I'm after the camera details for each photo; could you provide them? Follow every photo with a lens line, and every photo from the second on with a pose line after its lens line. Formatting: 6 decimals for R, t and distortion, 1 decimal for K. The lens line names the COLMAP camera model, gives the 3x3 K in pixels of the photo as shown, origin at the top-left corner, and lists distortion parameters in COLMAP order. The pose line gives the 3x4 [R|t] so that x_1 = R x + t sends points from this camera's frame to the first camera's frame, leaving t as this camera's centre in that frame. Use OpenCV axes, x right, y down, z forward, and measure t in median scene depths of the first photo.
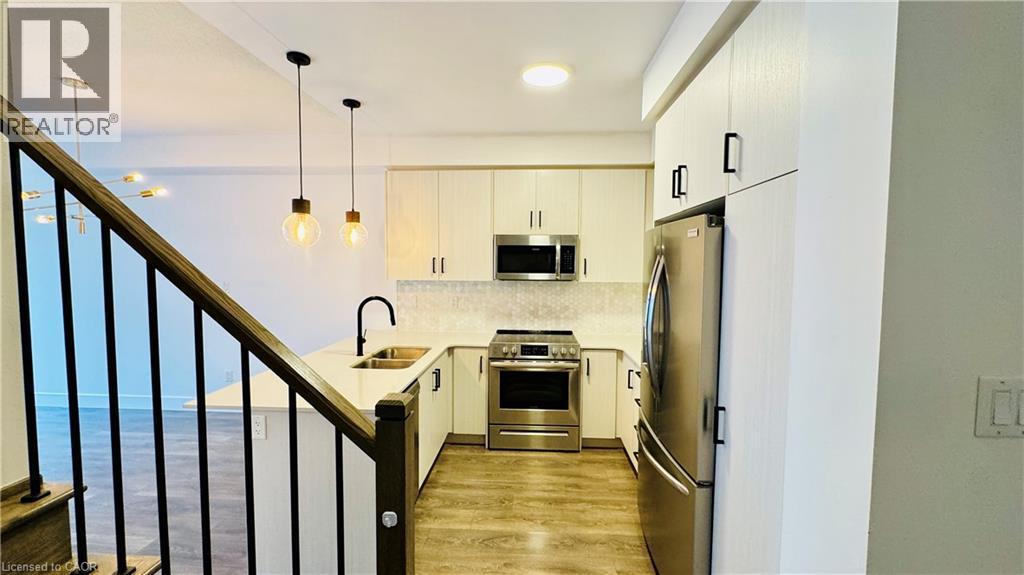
lens RADIAL K [[410.5, 0, 512.0], [0, 410.5, 287.5], [0, 0, 1]] dist [-0.001344, 0.000130]
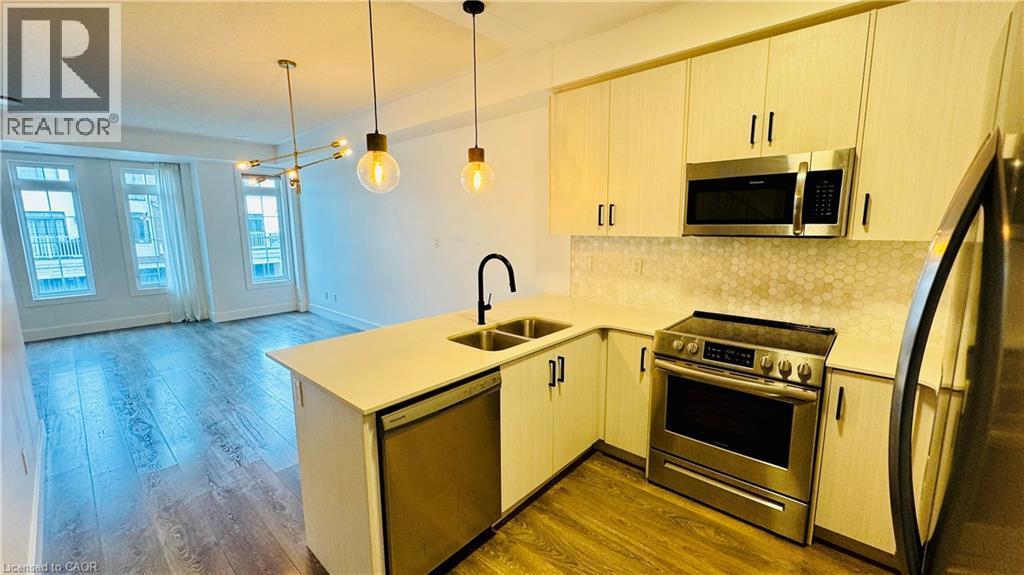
lens RADIAL K [[410.5, 0, 512.0], [0, 410.5, 287.5], [0, 0, 1]] dist [-0.001344, 0.000130]
pose [[0.778524, 0.082997, -0.622103, 0.168339], [-0.022018, 0.994219, 0.105088, 0.001282], [0.627229, -0.068116, 0.775851, 0.338059]]
